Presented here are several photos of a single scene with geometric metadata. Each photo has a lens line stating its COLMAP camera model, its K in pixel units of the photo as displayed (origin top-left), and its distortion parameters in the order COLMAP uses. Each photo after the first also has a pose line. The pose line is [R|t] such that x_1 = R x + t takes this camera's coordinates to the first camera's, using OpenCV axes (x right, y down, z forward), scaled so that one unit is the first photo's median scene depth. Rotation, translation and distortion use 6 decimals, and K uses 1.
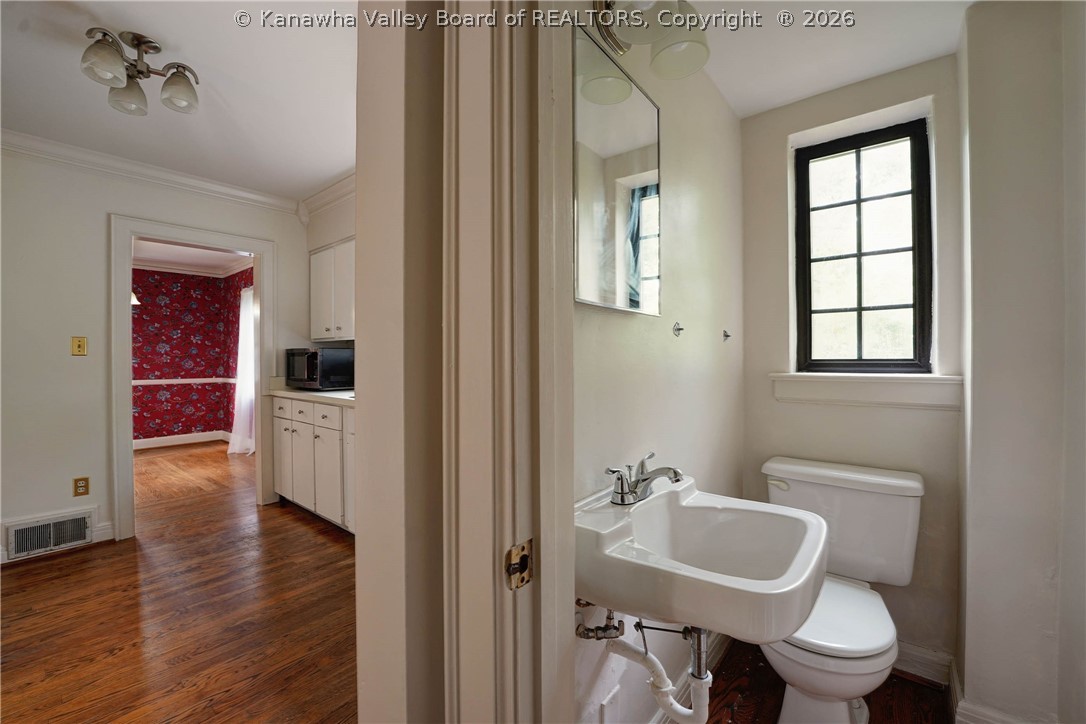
lens RADIAL K [[444.6, 0, 543.8], [0, 444.6, 360.4], [0, 0, 1]] dist [-0.014796, 0.001217]
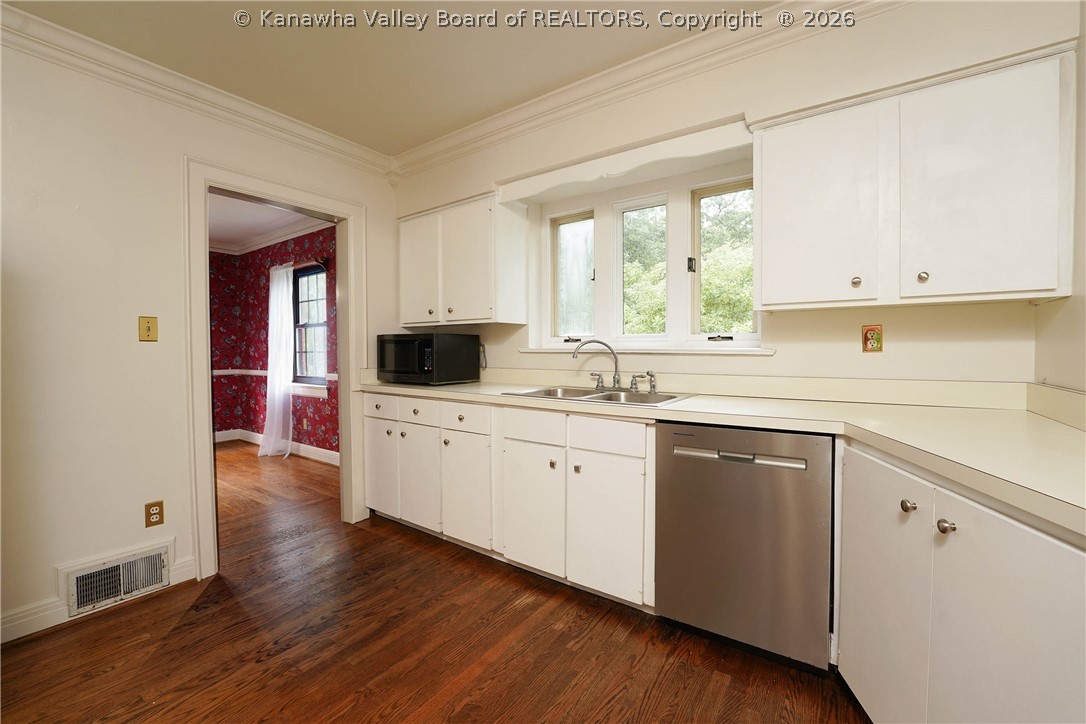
lens RADIAL K [[444.6, 0, 542.7], [0, 444.6, 361.4], [0, 0, 1]] dist [-0.014796, 0.001217]
pose [[0.998008, -0.001029, 0.063075, -0.428836], [-0.000514, 0.999701, 0.024442, 0.003907], [-0.063081, -0.024425, 0.997709, 0.199989]]
